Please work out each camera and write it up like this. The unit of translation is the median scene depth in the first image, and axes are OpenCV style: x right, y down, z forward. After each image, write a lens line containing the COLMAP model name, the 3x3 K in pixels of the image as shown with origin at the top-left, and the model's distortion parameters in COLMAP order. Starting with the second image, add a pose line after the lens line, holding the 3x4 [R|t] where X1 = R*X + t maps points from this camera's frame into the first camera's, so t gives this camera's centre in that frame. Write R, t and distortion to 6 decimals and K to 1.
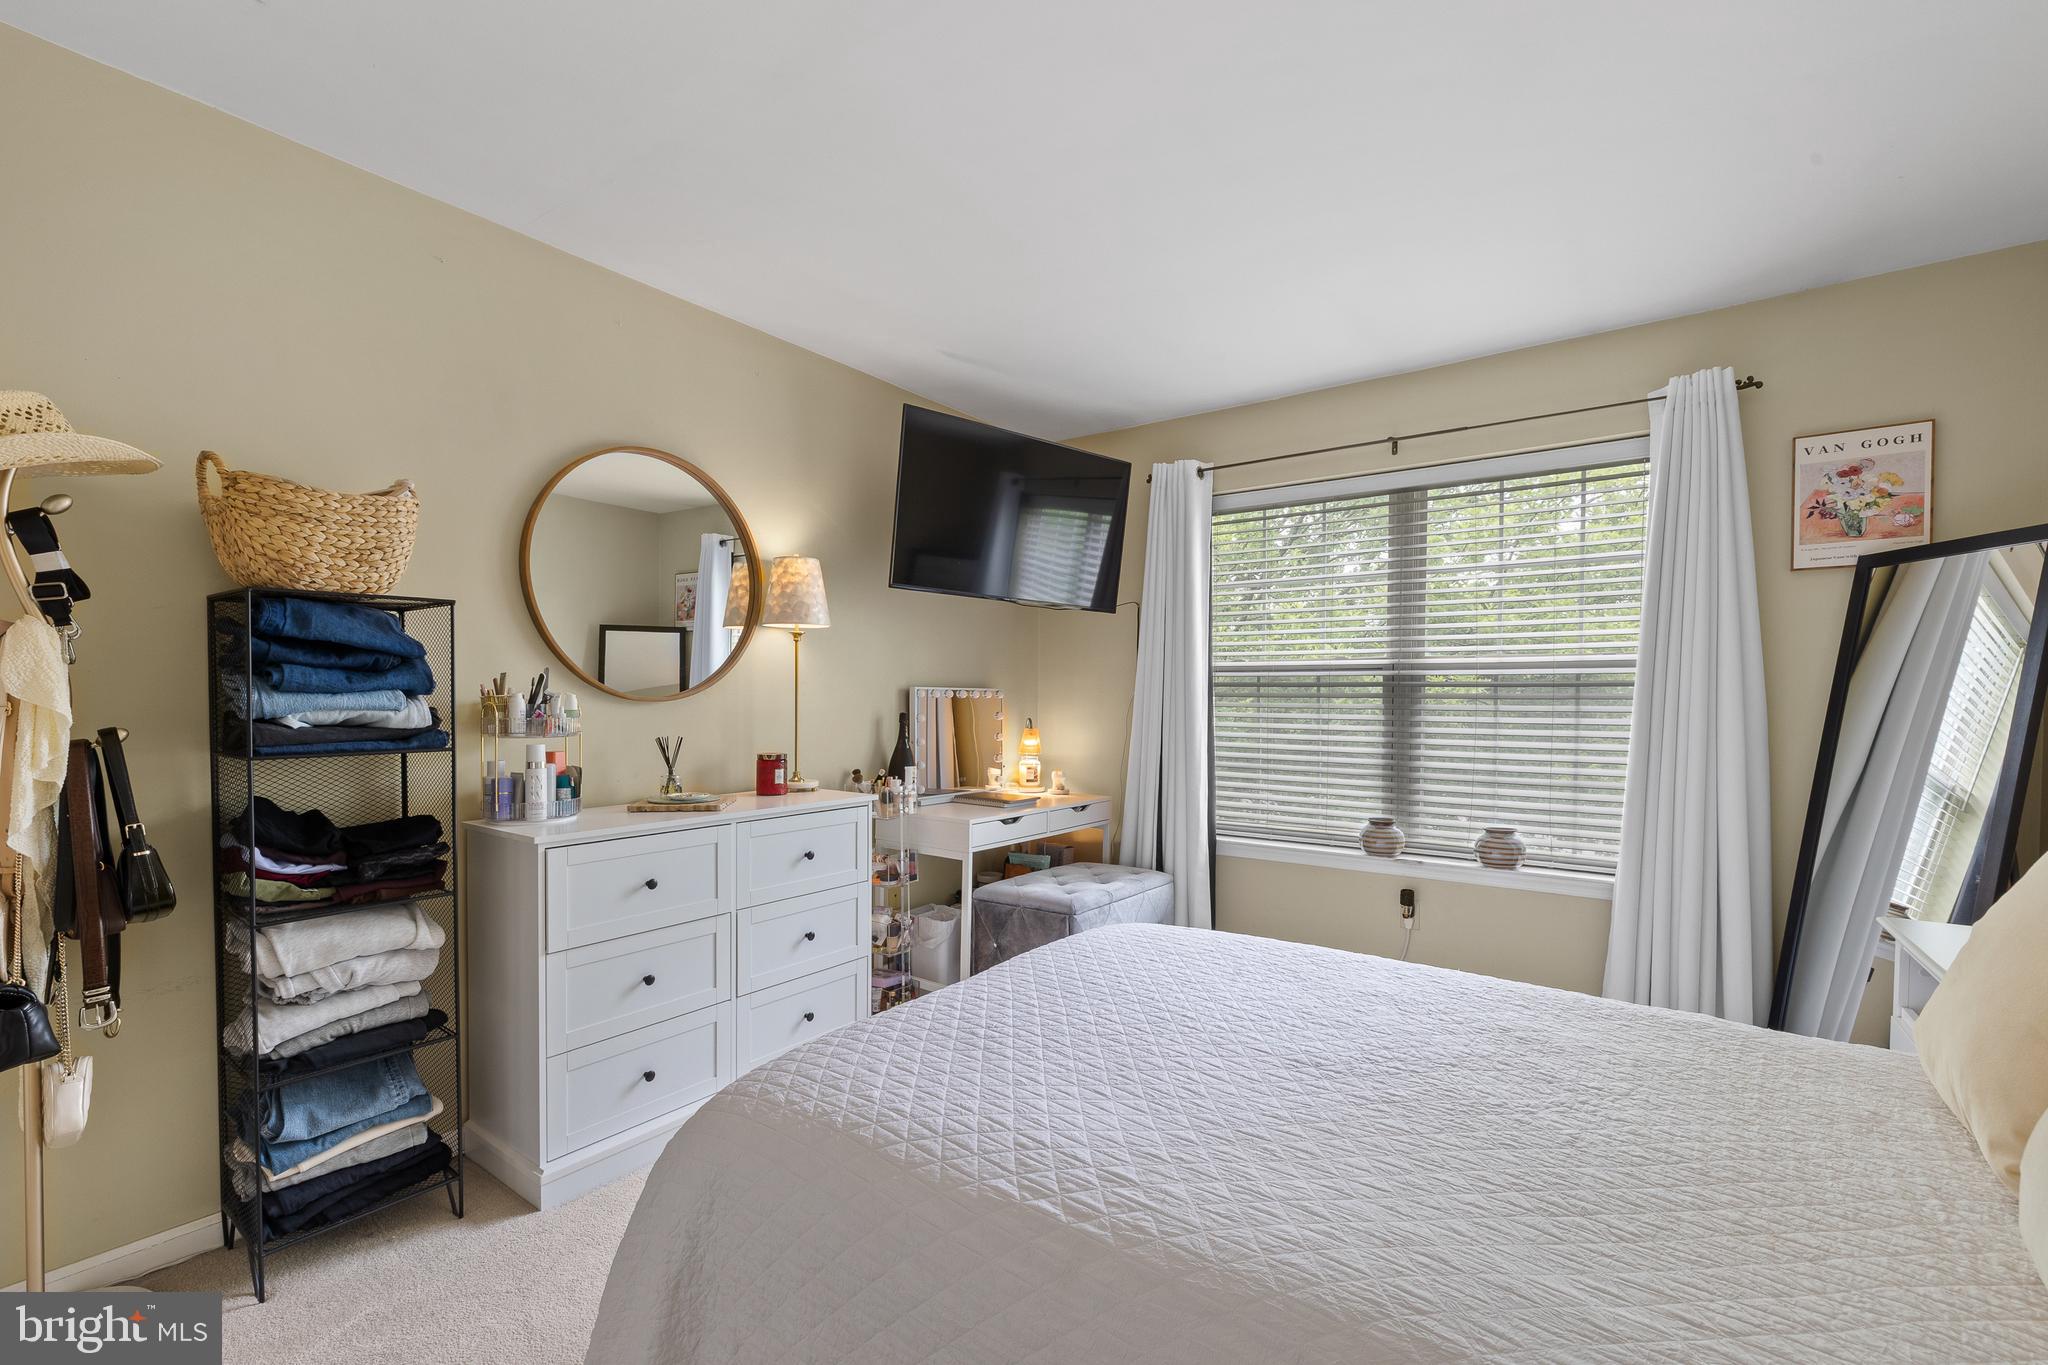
lens RADIAL K [[876.9, 0, 1017.9], [0, 876.9, 709.9], [0, 0, 1]] dist [-0.000487, 0.001264]
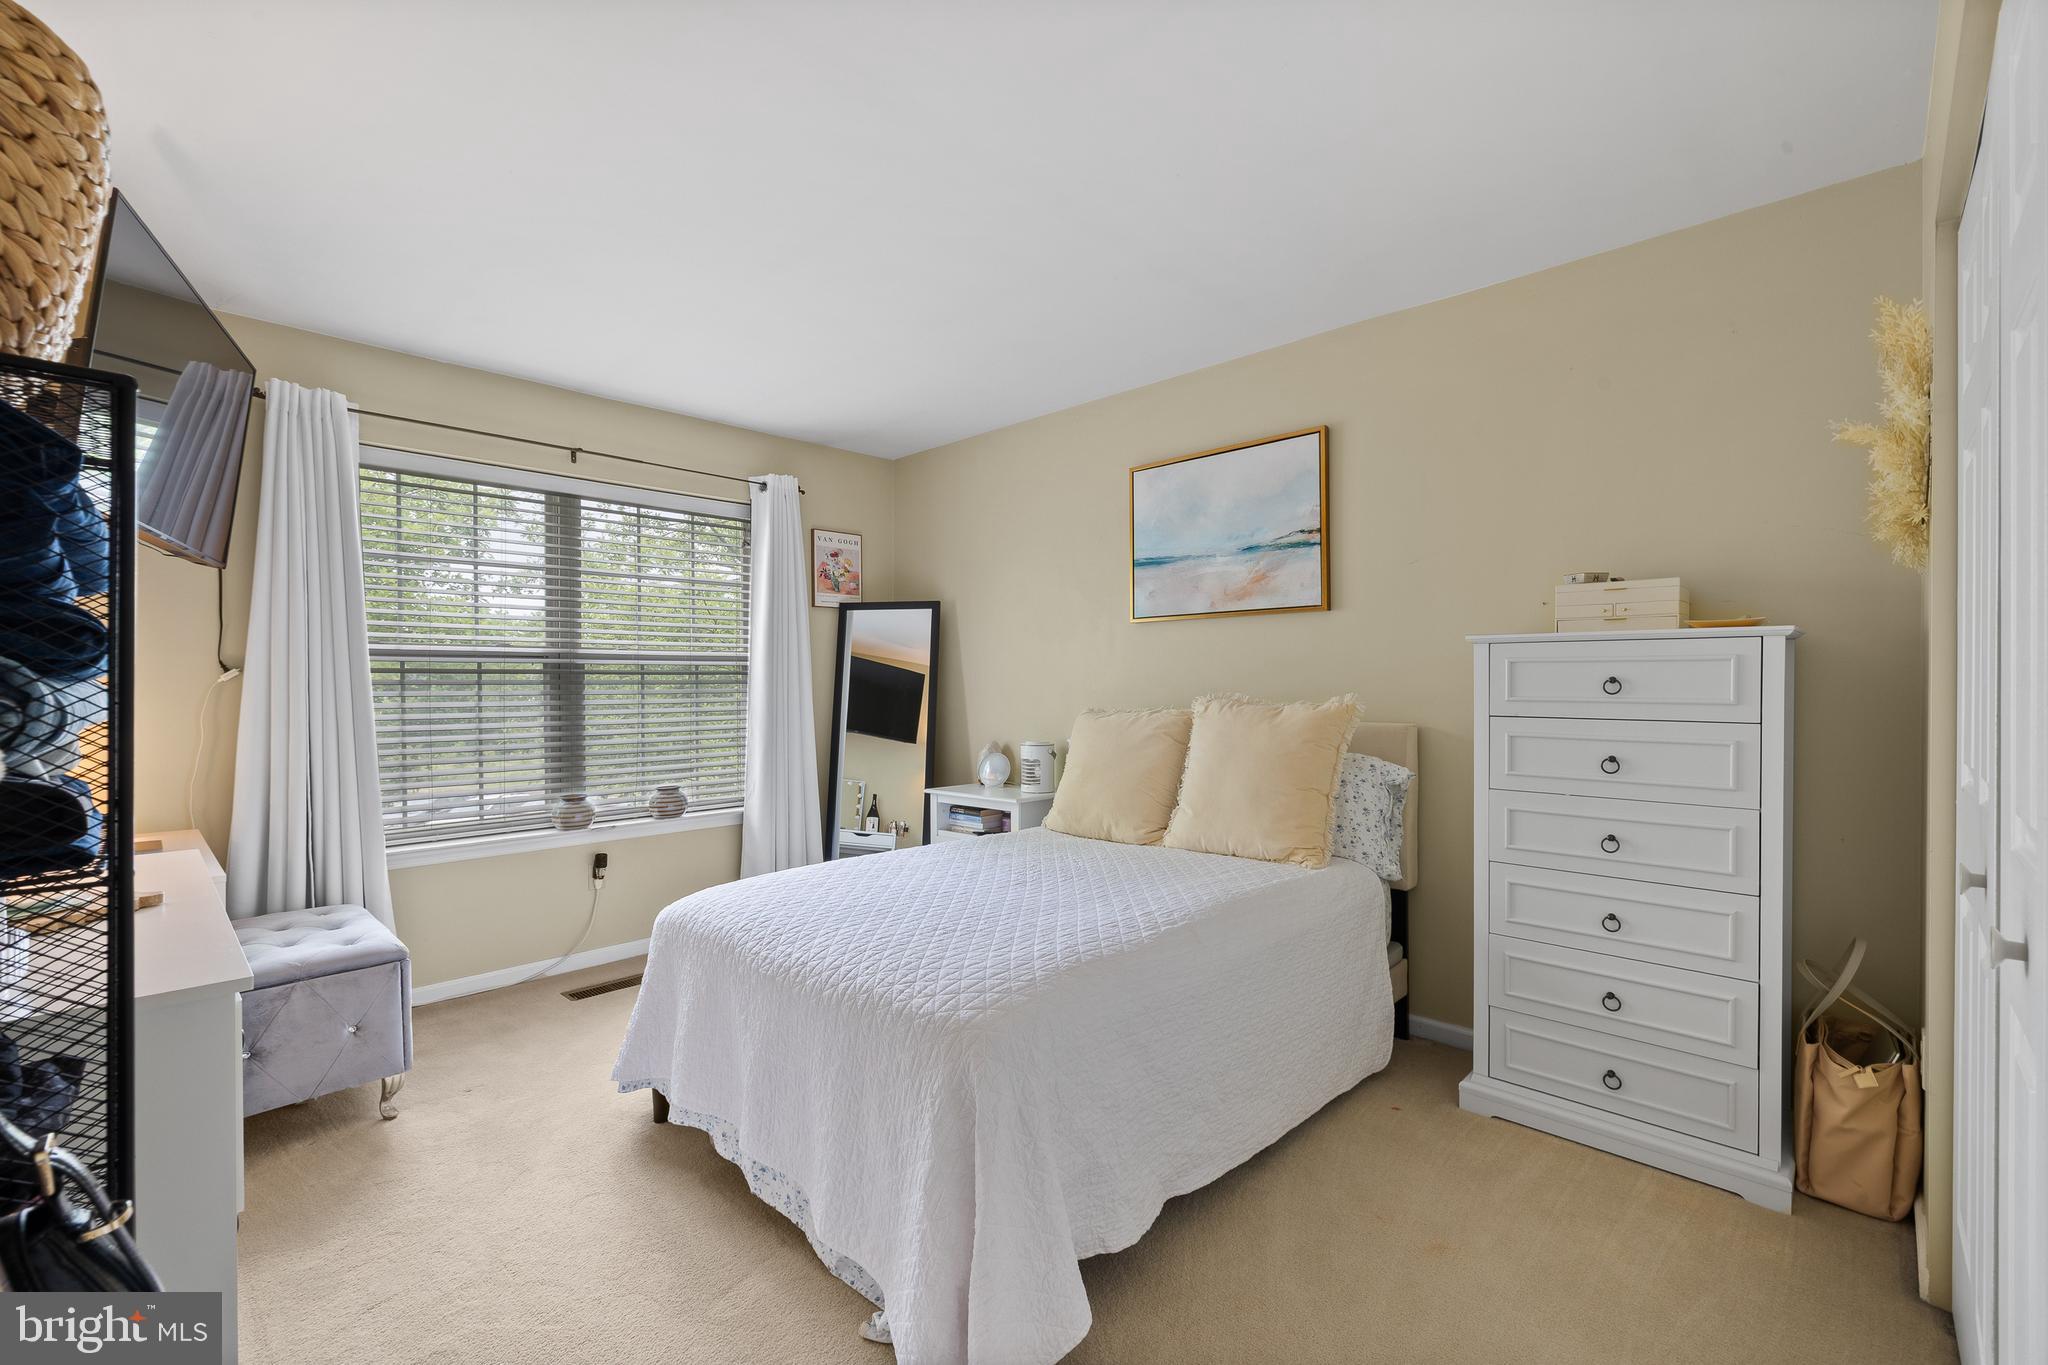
lens RADIAL K [[876.9, 0, 1025.1], [0, 876.9, 683.8], [0, 0, 1]] dist [-0.000487, 0.001264]
pose [[0.125053, -0.006739, 0.992127, -0.604953], [0.022187, 0.999746, 0.003994, -0.006095], [-0.991902, 0.021513, 0.125171, 0.312906]]
